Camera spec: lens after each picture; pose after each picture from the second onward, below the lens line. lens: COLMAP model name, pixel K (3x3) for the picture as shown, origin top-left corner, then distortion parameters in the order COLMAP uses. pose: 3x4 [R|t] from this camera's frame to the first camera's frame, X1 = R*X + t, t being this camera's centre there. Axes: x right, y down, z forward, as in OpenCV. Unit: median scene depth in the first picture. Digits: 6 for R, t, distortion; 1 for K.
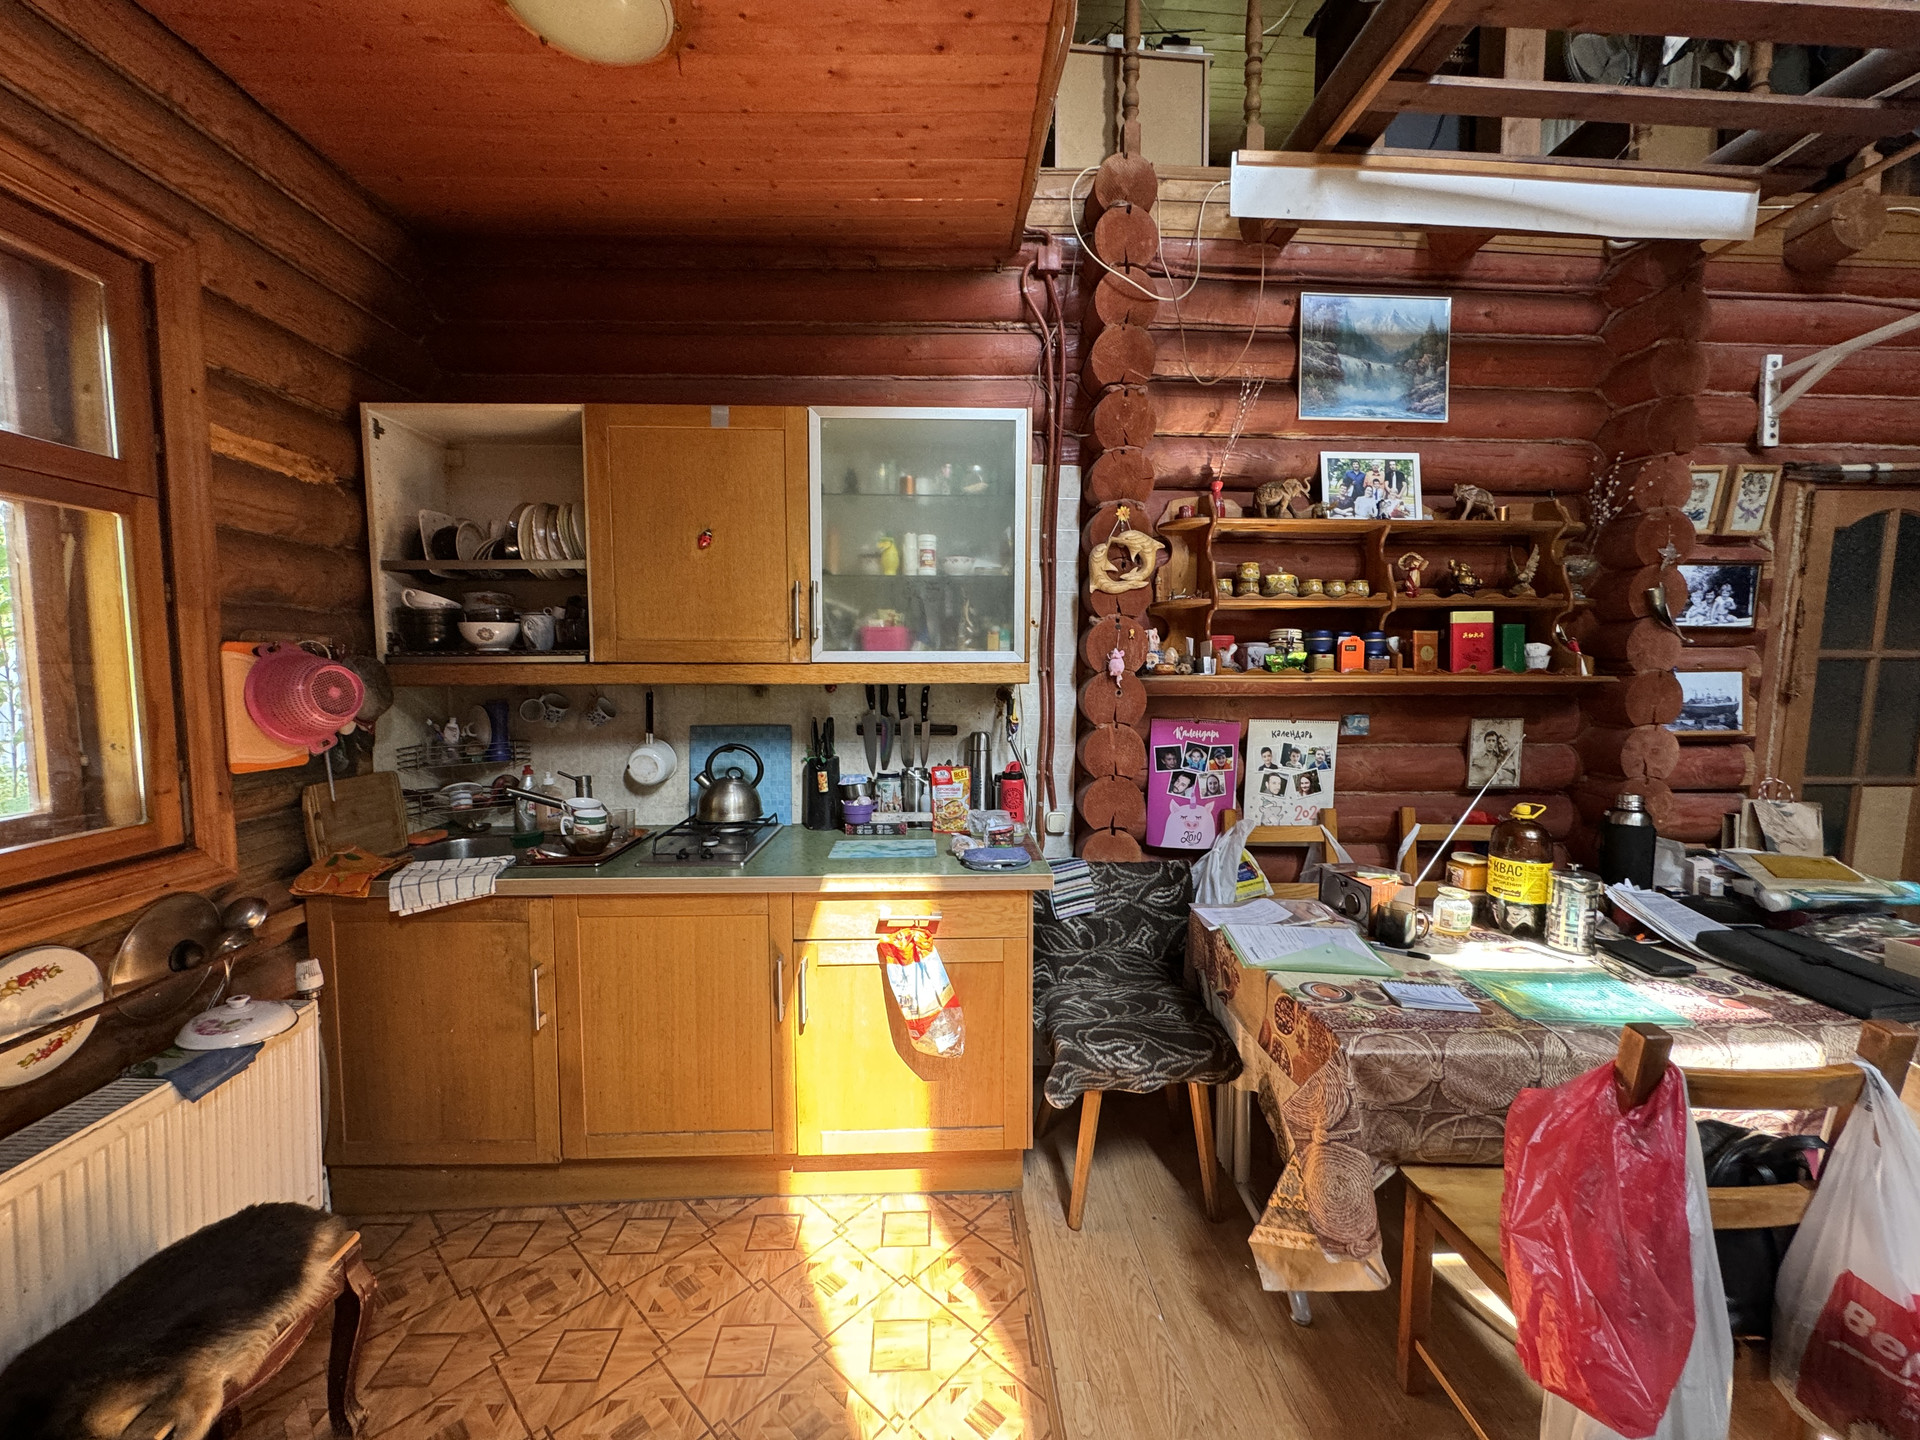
lens RADIAL K [[766.4, 0, 969.4], [0, 766.4, 724.1], [0, 0, 1]] dist [-0.002059, -0.000324]
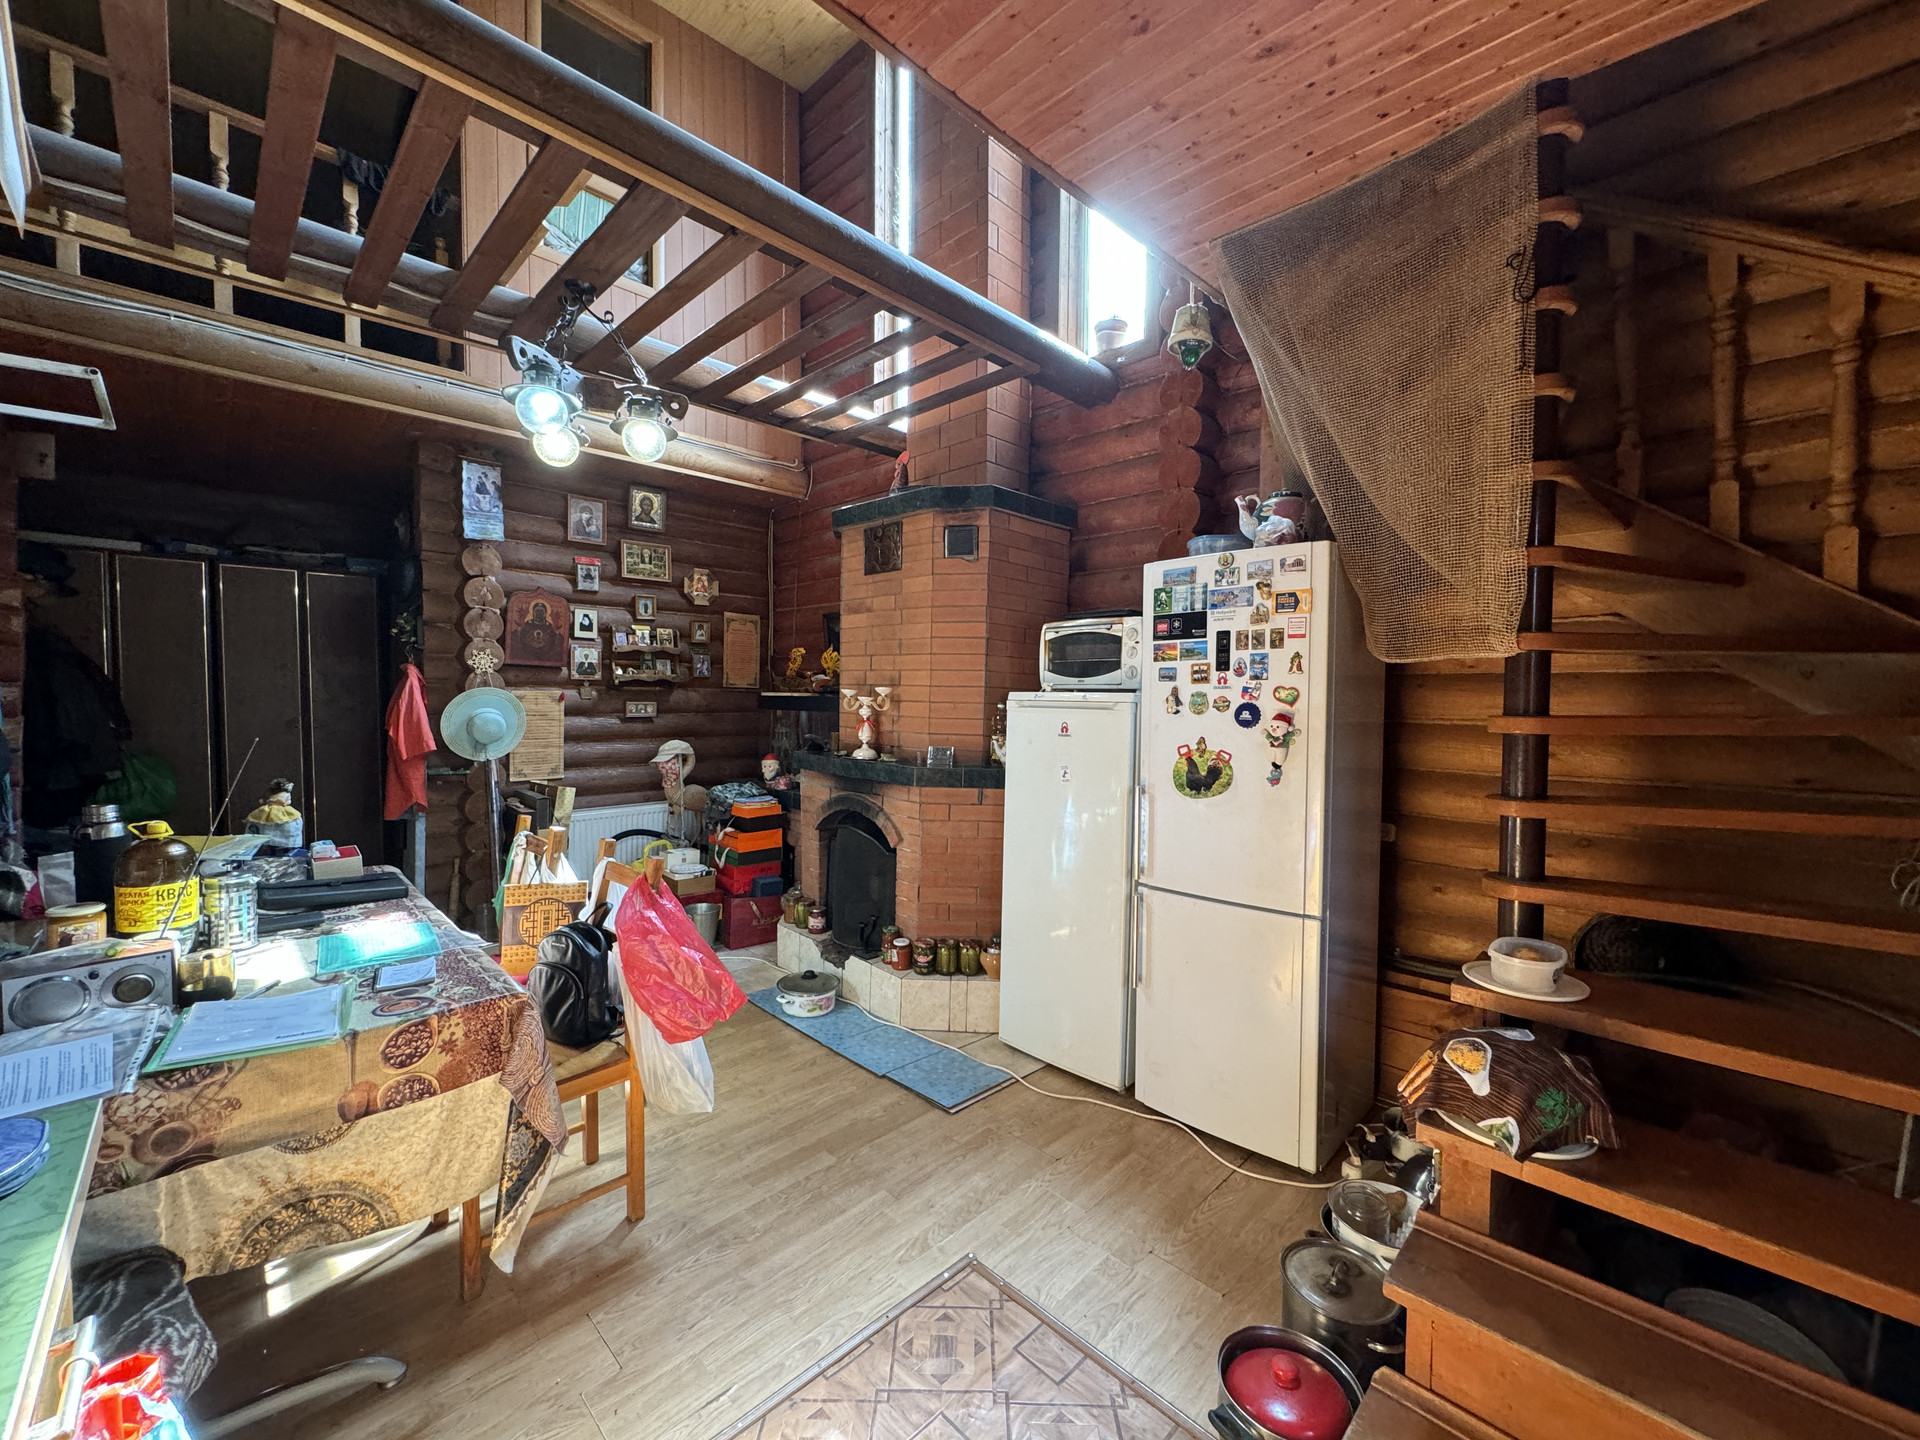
lens RADIAL K [[764.3, 0, 960.4], [0, 764.3, 721.9], [0, 0, 1]] dist [-0.002250, 0.000206]
pose [[-0.668669, -0.037172, 0.742630, -0.687054], [0.048723, 0.994413, 0.093646, -0.061601], [-0.741962, 0.098801, -0.663122, 1.050598]]
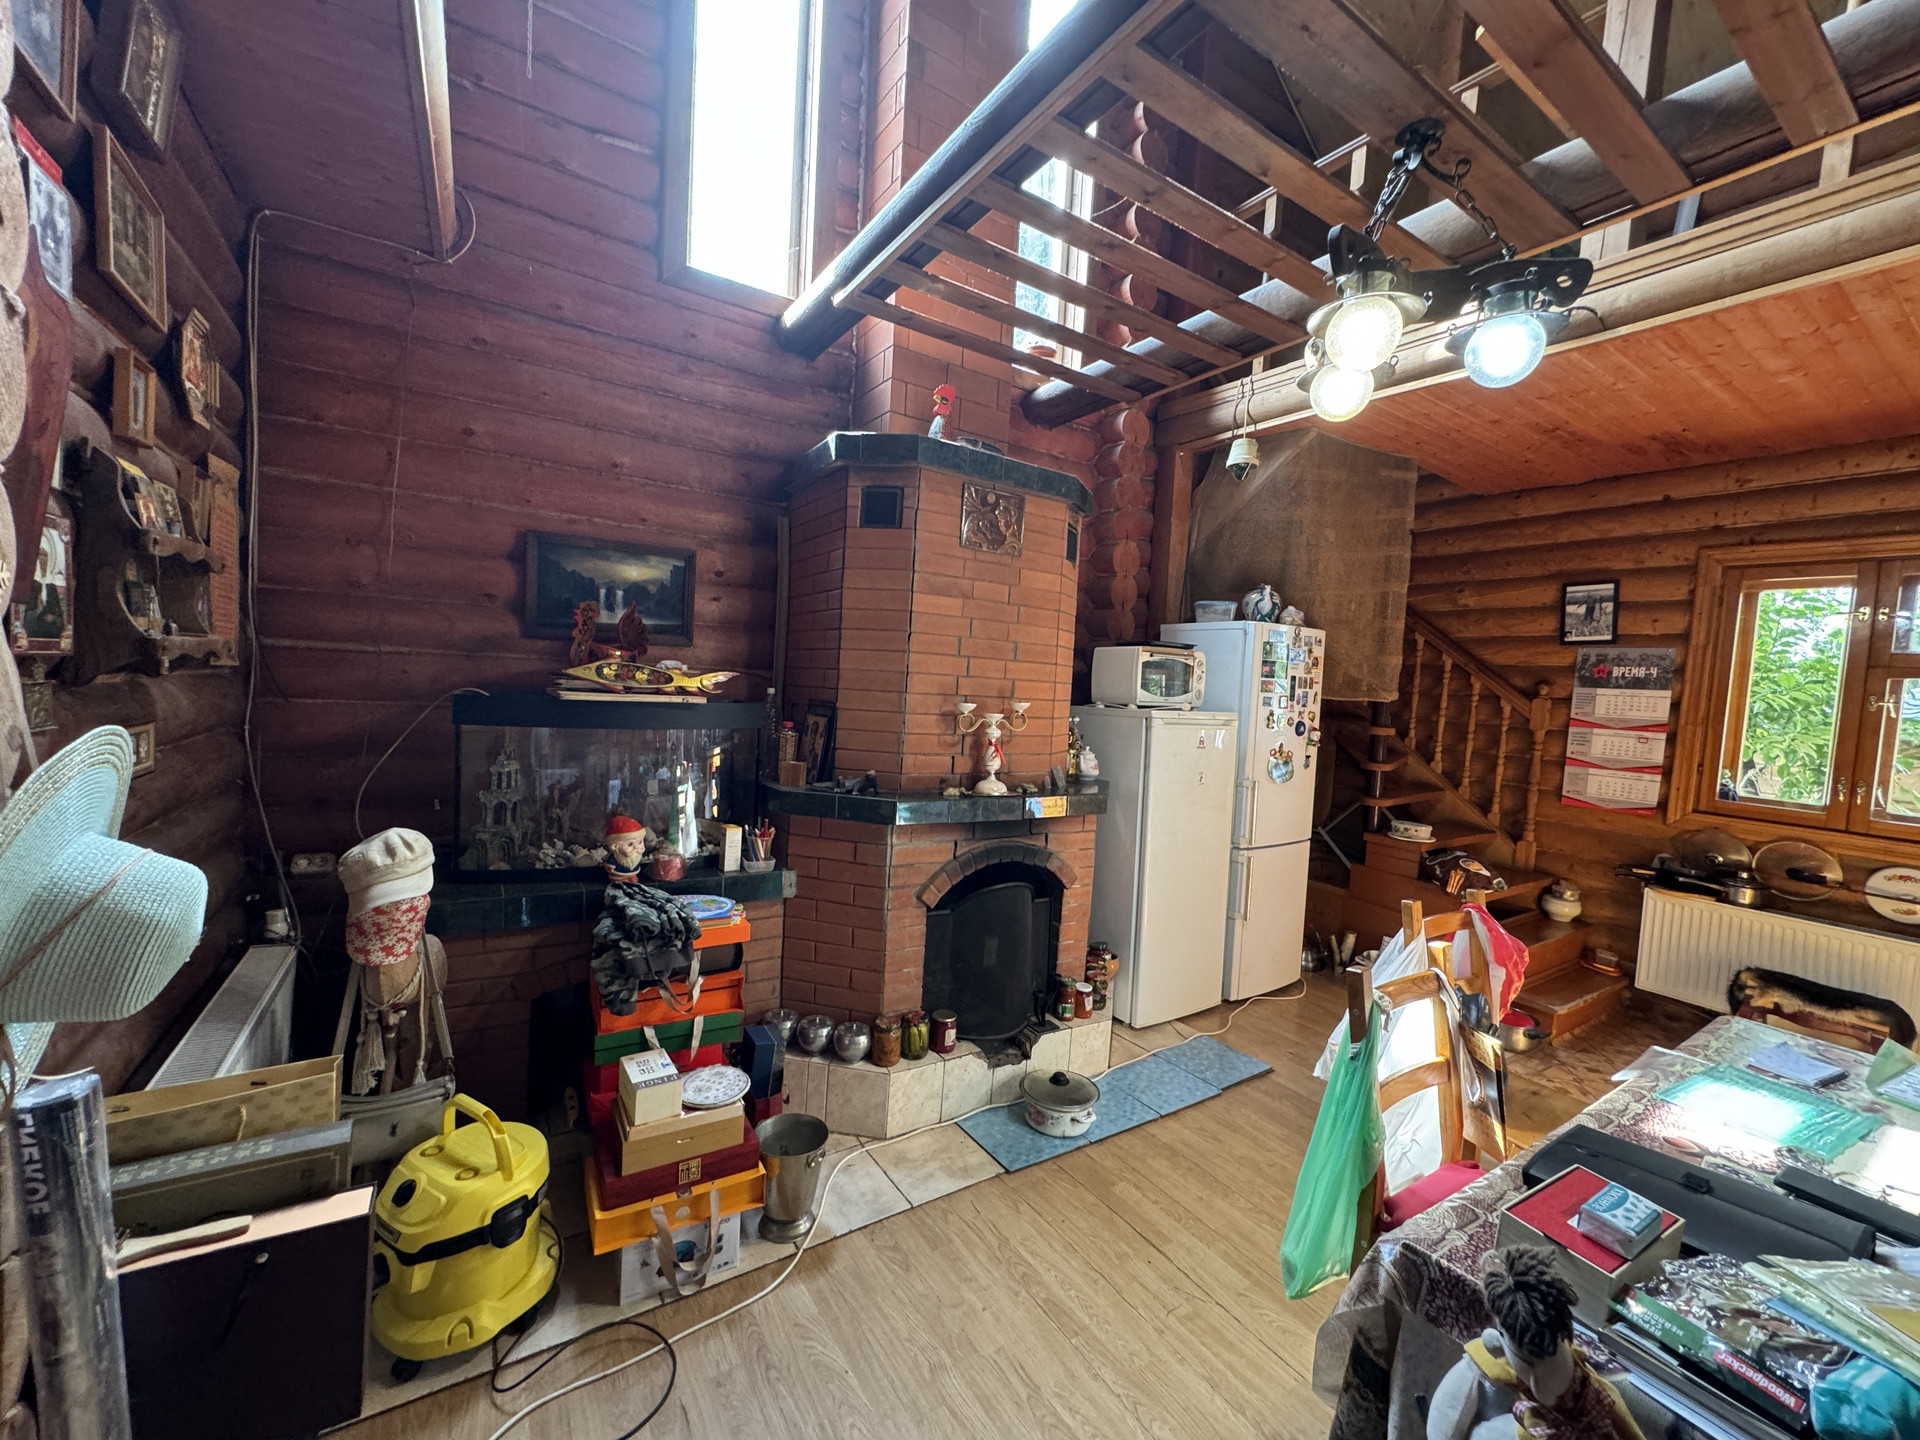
lens RADIAL K [[764.3, 0, 960.4], [0, 764.3, 721.9], [0, 0, 1]] dist [-0.002250, 0.000206]
pose [[-0.865208, -0.021088, -0.500970, 1.994920], [-0.098776, 0.986705, 0.129059, -0.132043], [0.491588, 0.161147, -0.855788, 1.197074]]
